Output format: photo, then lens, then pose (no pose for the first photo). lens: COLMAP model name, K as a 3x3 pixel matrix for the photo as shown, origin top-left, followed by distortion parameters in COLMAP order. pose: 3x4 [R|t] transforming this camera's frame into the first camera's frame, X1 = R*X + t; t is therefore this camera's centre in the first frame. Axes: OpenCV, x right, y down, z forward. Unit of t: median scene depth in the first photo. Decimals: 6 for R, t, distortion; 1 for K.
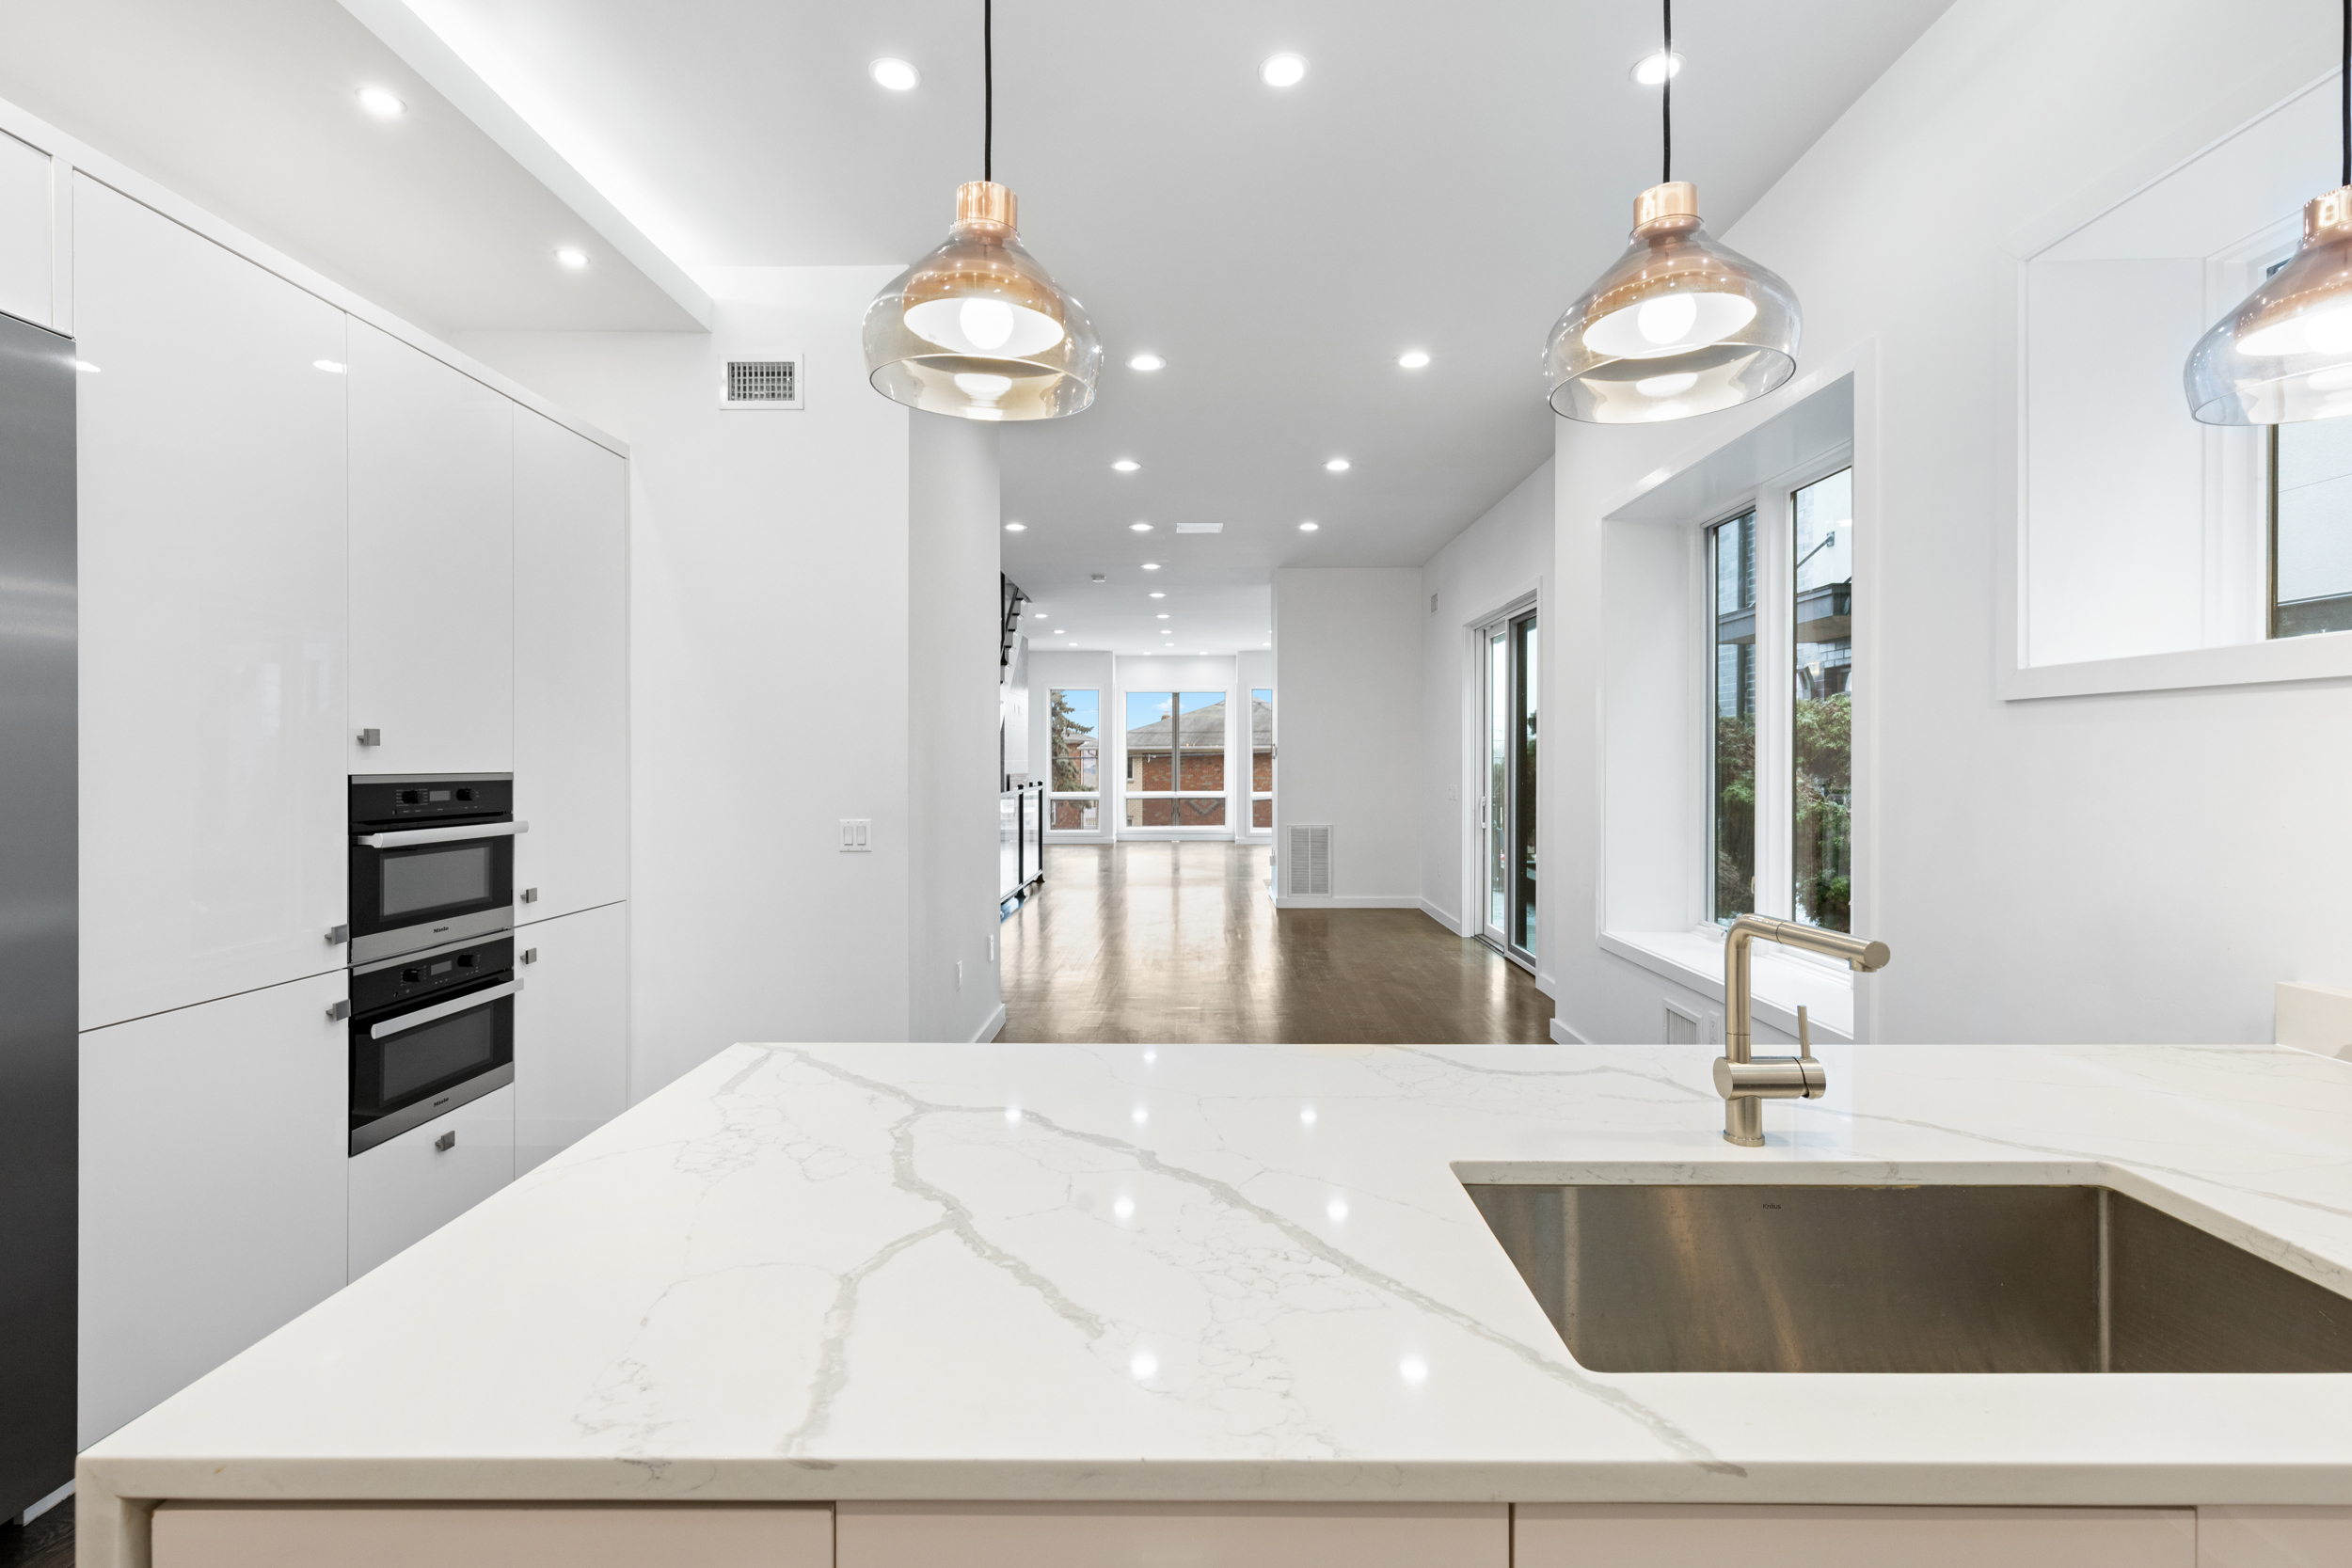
lens RADIAL K [[1065.4, 0, 1200.2], [0, 1065.4, 776.8], [0, 0, 1]] dist [0.002302, 0.000204]
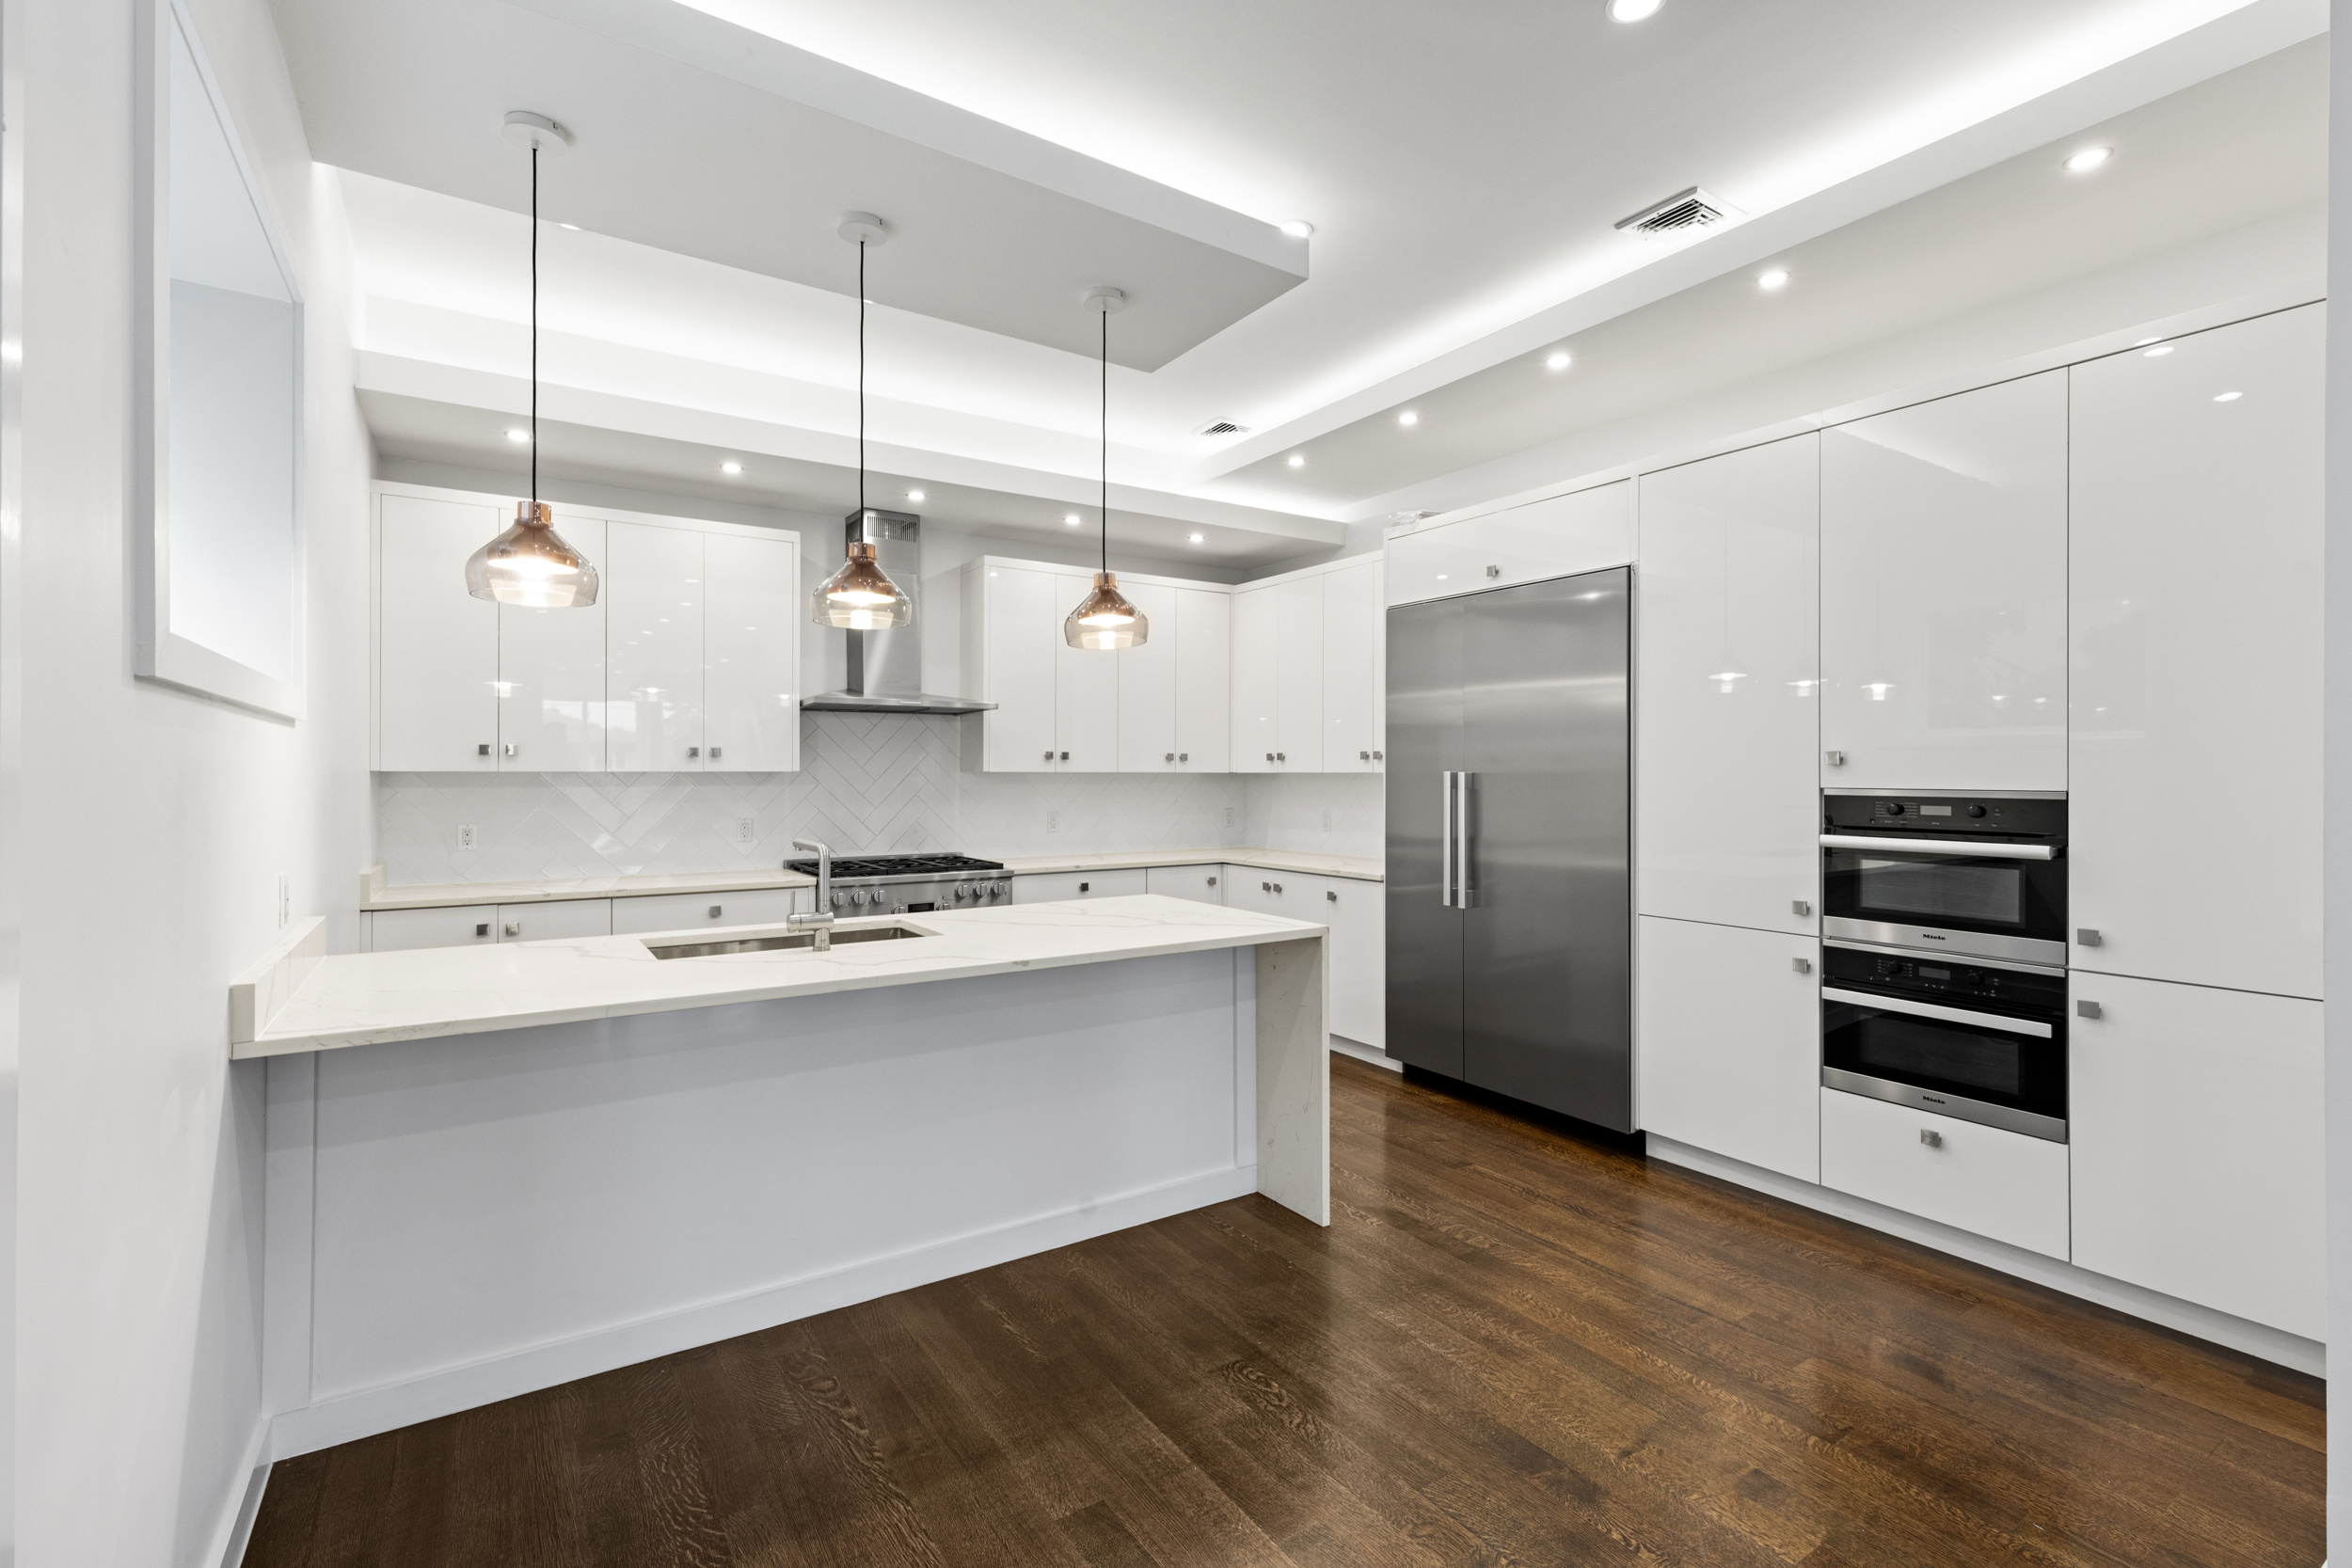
lens RADIAL K [[1079.8, 0, 1171.3], [0, 1079.8, 770.3], [0, 0, 1]] dist [0.001628, -0.000414]
pose [[-0.837336, -0.001695, -0.546687, 0.543484], [-0.008842, 0.999906, 0.010442, -0.028424], [0.546618, 0.013577, -0.837272, 1.580980]]
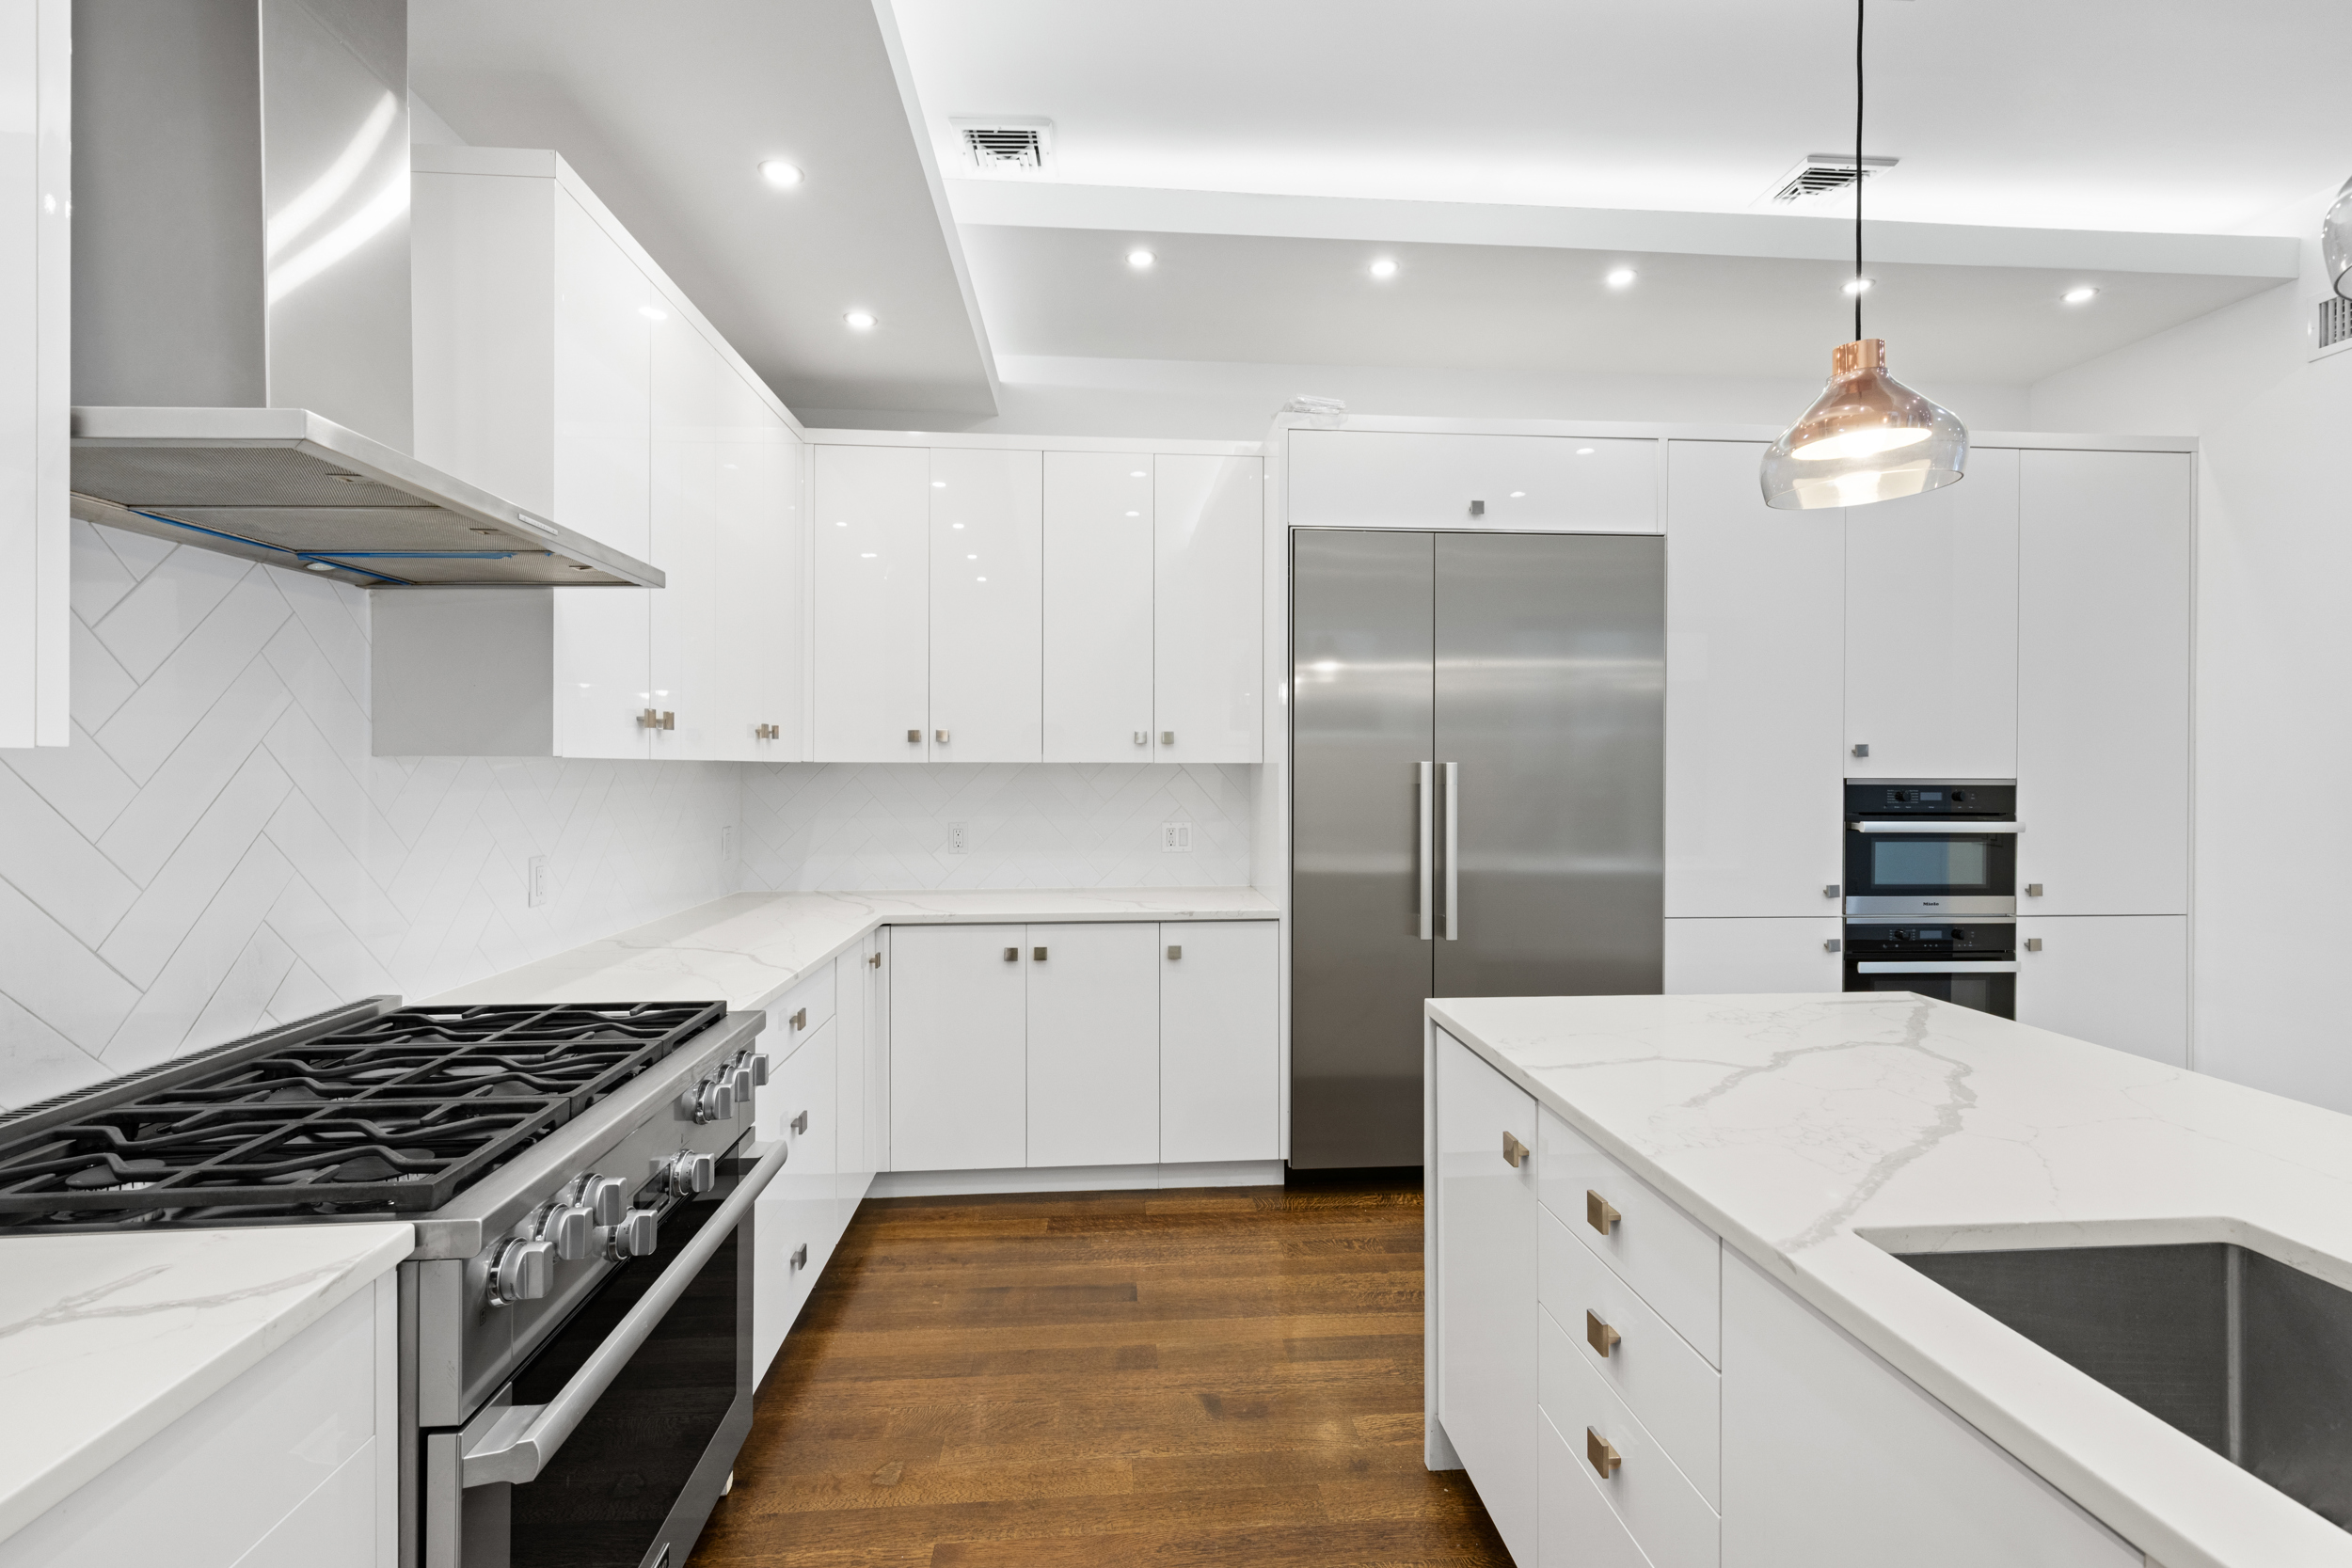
lens RADIAL K [[1095.6, 0, 1188.2], [0, 1095.6, 766.4], [0, 0, 1]] dist [0.014760, -0.000007]
pose [[0.097480, 0.000756, -0.995237, 0.516029], [-0.017322, 0.999850, -0.000937, -0.000833], [0.995087, 0.017330, 0.097478, 0.011425]]
